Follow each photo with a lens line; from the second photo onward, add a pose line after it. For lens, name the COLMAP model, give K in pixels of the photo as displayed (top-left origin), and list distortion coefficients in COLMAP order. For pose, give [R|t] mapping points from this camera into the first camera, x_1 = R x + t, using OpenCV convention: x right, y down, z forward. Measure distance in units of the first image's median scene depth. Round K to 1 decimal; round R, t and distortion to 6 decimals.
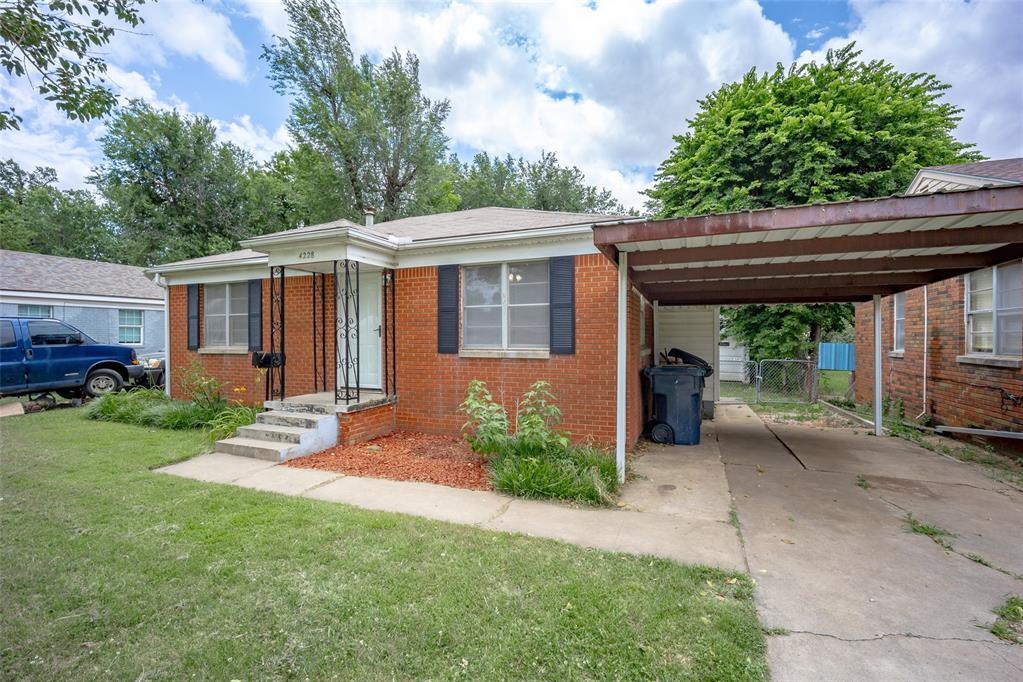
lens RADIAL K [[454.2, 0, 505.5], [0, 454.2, 338.7], [0, 0, 1]] dist [-0.002200, -0.000328]
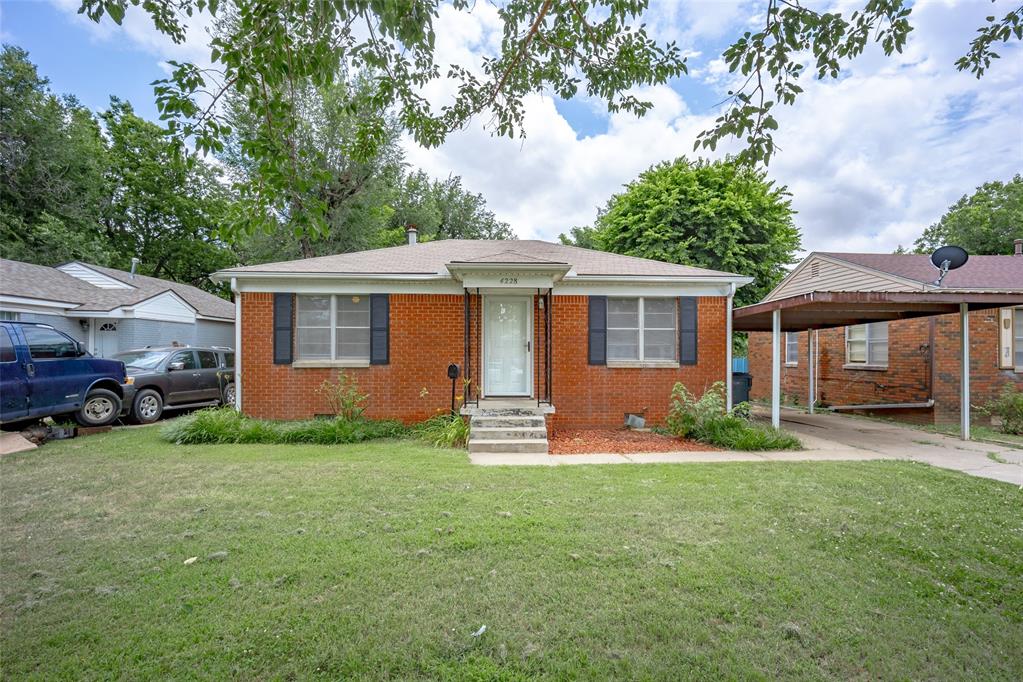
lens RADIAL K [[454.2, 0, 515.2], [0, 454.2, 364.2], [0, 0, 1]] dist [-0.002200, -0.000328]
pose [[0.906335, -0.003873, 0.422543, -0.763847], [-0.005299, 0.999775, 0.020531, 0.004518], [-0.422528, -0.020847, 0.906110, -0.049778]]
